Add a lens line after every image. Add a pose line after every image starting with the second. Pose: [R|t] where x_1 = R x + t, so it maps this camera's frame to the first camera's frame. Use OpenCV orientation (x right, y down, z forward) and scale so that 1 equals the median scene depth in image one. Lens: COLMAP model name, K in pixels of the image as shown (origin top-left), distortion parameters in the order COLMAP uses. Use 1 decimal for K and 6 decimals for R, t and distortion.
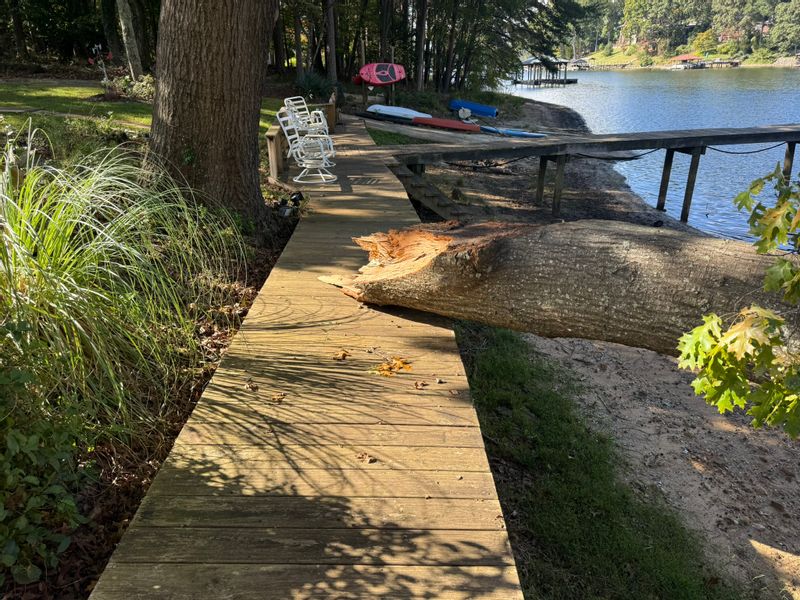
lens RADIAL K [[542.4, 0, 403.9], [0, 542.4, 300.3], [0, 0, 1]] dist [0.040713, -0.053339]
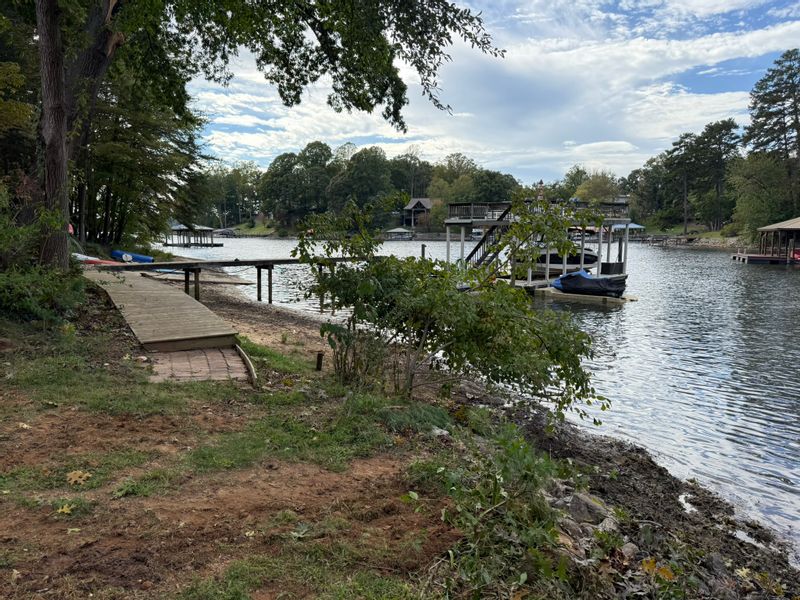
lens RADIAL K [[542.4, 0, 407.9], [0, 542.4, 306.2], [0, 0, 1]] dist [0.040713, -0.053339]
pose [[0.824291, -0.048629, 0.564074, -0.053335], [0.200974, 0.956554, -0.211222, 0.124589], [-0.529295, 0.287473, 0.798252, -0.257879]]
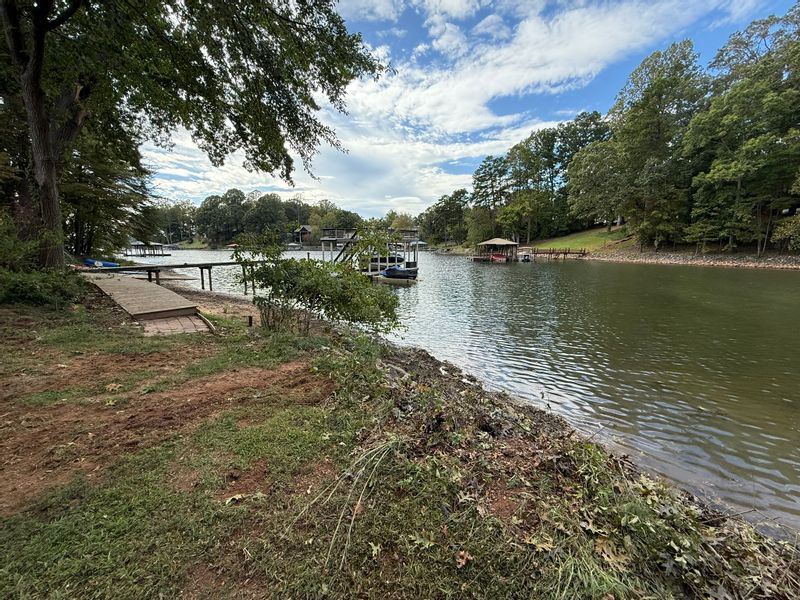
lens RADIAL K [[307.0, 0, 397.0], [0, 307.0, 300.5], [0, 0, 1]] dist [-0.009240, 0.000732]
pose [[0.613416, -0.112370, 0.781725, -0.064248], [0.295960, 0.950402, -0.095622, 0.130243], [-0.732208, 0.290015, 0.616248, -0.268786]]
